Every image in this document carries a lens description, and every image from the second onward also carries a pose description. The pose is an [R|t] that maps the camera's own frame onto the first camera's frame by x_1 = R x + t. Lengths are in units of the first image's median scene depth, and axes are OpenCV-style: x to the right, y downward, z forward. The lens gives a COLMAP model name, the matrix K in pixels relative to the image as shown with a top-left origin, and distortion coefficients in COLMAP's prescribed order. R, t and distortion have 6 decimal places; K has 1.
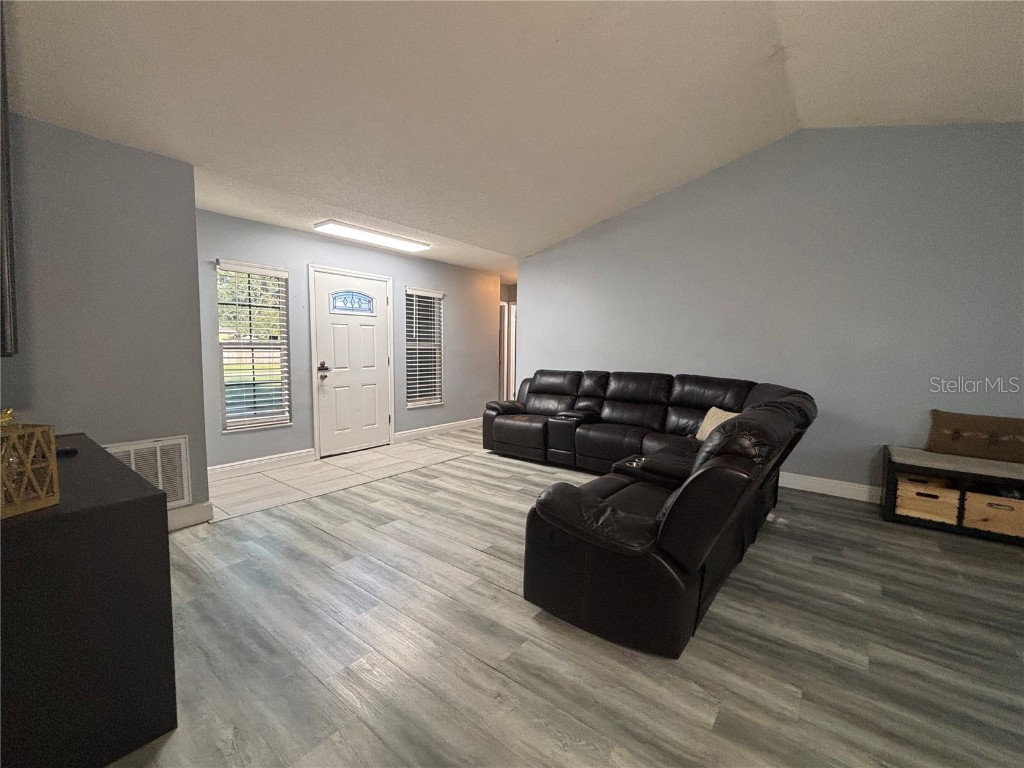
lens RADIAL K [[428.0, 0, 511.8], [0, 428.0, 386.9], [0, 0, 1]] dist [-0.003624, 0.001810]
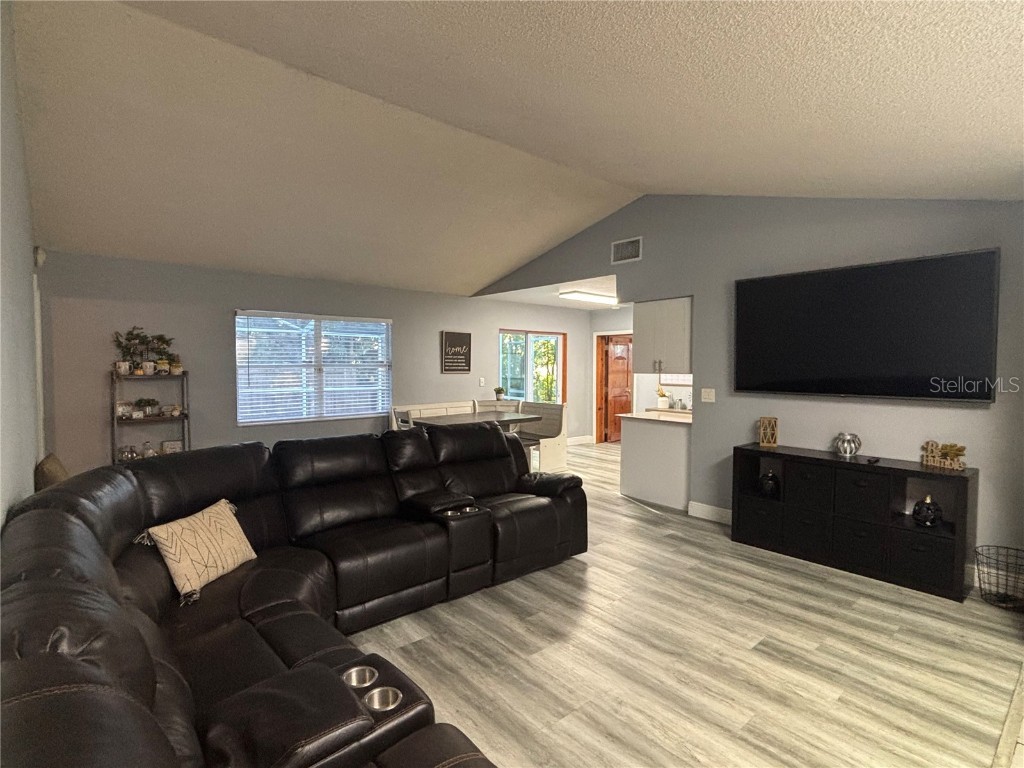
lens RADIAL K [[519.0, 0, 517.5], [0, 519.0, 382.7], [0, 0, 1]] dist [0.002506, -0.003291]
pose [[-0.984323, -0.023881, 0.174753, -0.021806], [-0.001073, 0.991583, 0.129465, -0.197903], [-0.176374, 0.127248, -0.976064, 1.544871]]
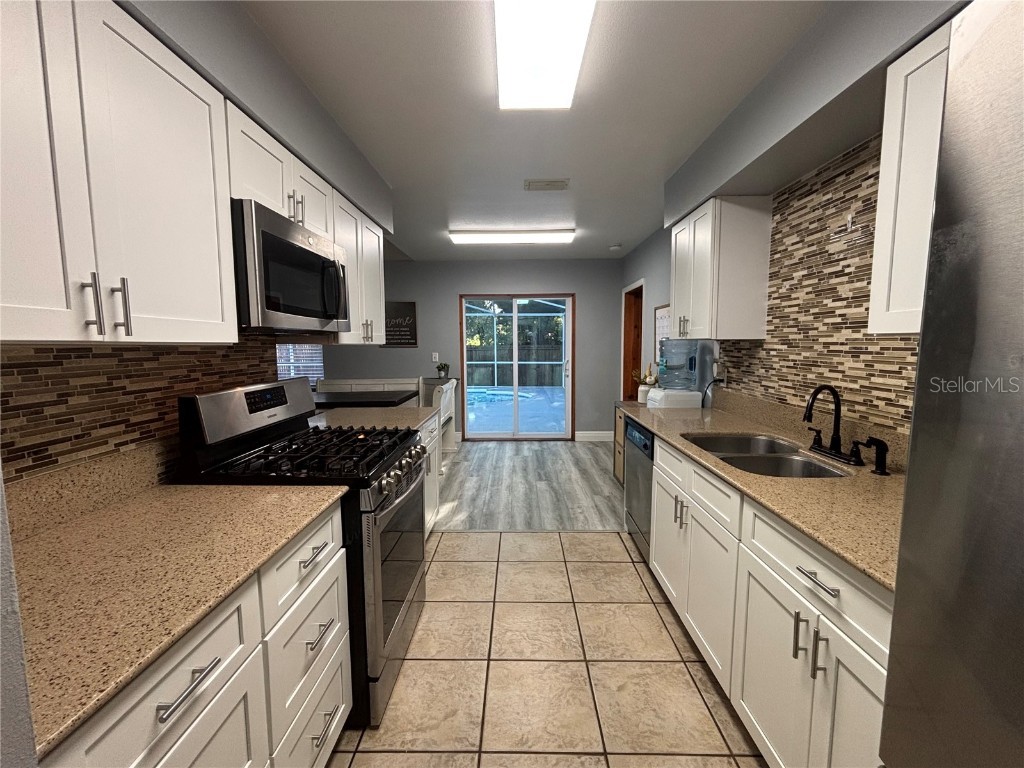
lens RADIAL K [[428.0, 0, 511.4], [0, 428.0, 386.1], [0, 0, 1]] dist [-0.003624, 0.001810]
pose [[-0.610975, -0.087330, 0.786818, -0.900516], [0.078680, 0.982277, 0.170120, -0.064830], [-0.787730, 0.165846, -0.593276, 0.230182]]
